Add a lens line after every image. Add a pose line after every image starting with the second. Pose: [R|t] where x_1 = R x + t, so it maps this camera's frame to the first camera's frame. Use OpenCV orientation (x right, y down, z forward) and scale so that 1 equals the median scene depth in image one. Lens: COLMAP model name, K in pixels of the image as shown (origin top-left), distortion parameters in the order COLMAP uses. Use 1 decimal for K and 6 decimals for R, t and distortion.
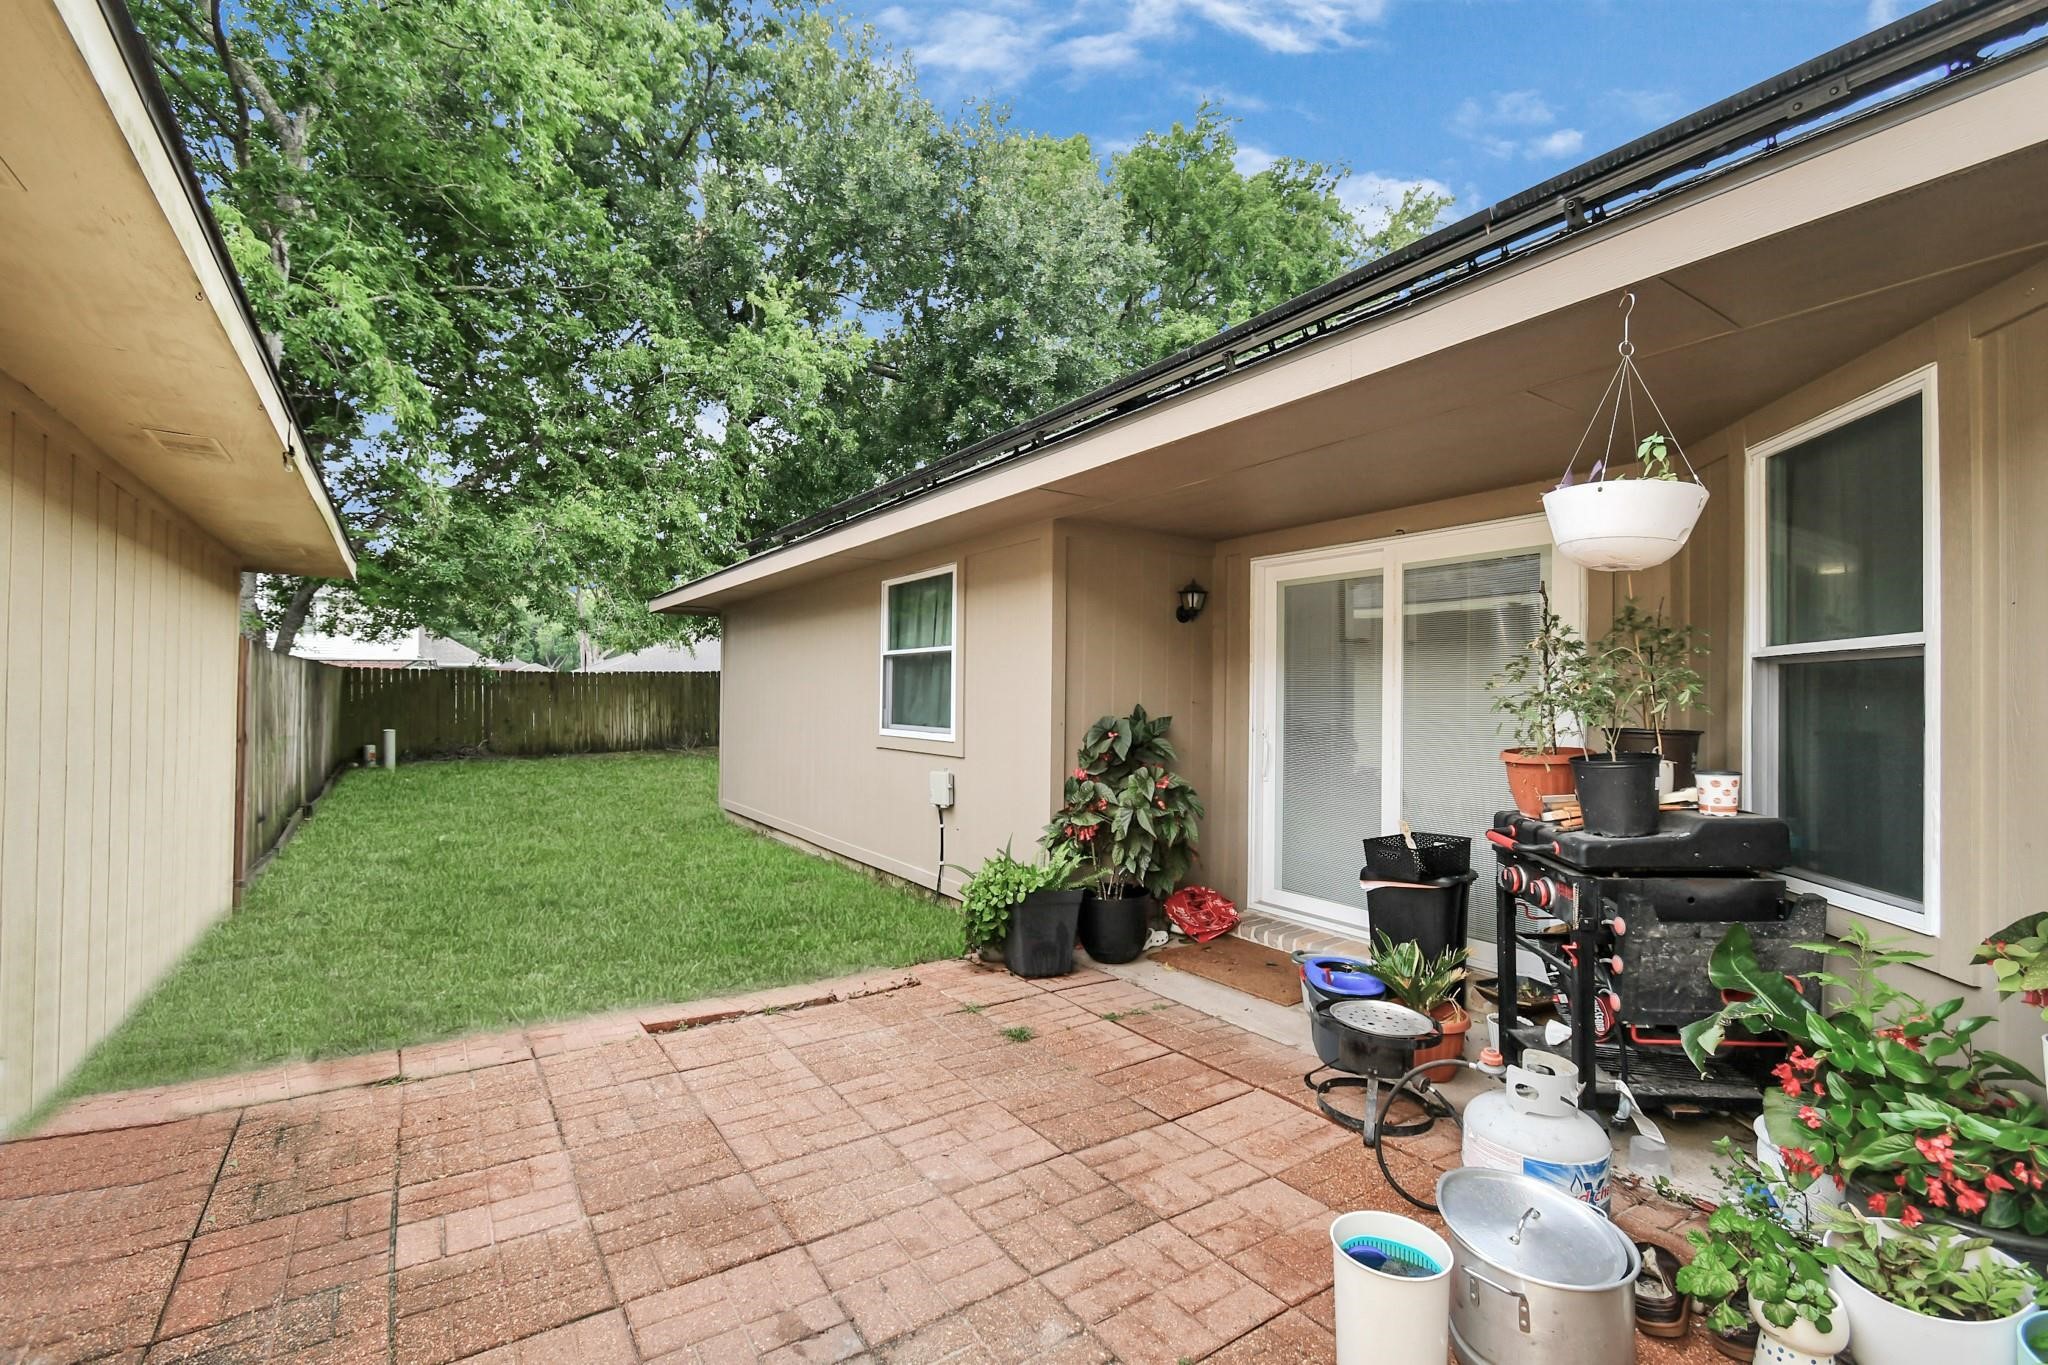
lens RADIAL K [[900.8, 0, 1030.4], [0, 900.8, 684.6], [0, 0, 1]] dist [0.002780, -0.000592]
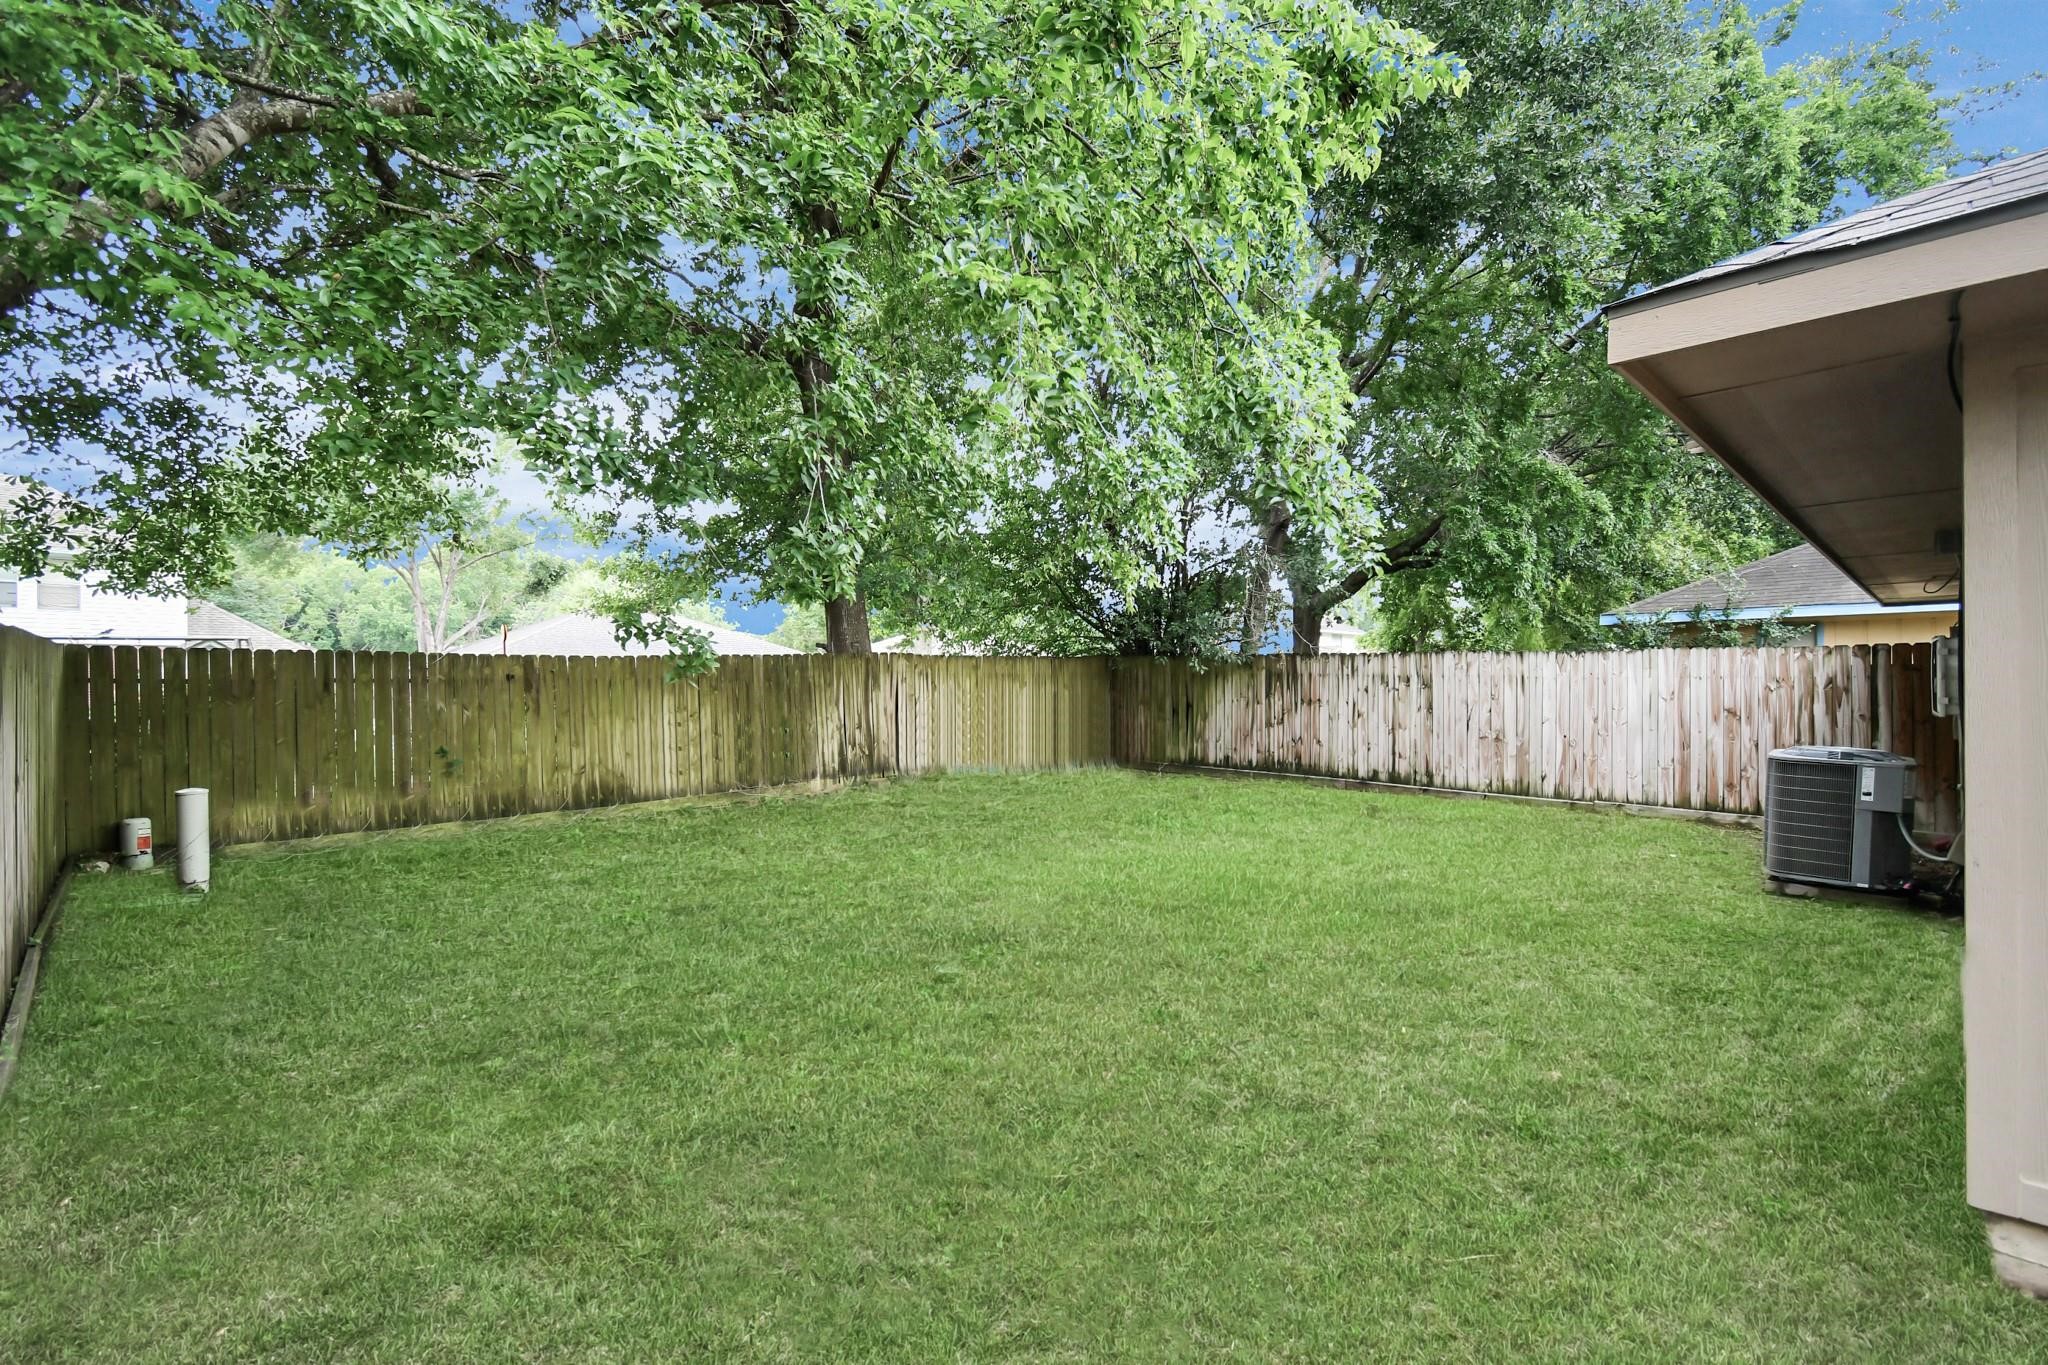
lens RADIAL K [[900.8, 0, 1016.2], [0, 900.8, 677.9], [0, 0, 1]] dist [0.002780, -0.000592]
pose [[0.988028, -0.009926, 0.153957, -0.342560], [0.008951, 0.999935, 0.007024, -0.002405], [-0.154017, -0.005562, 0.988053, 0.454512]]
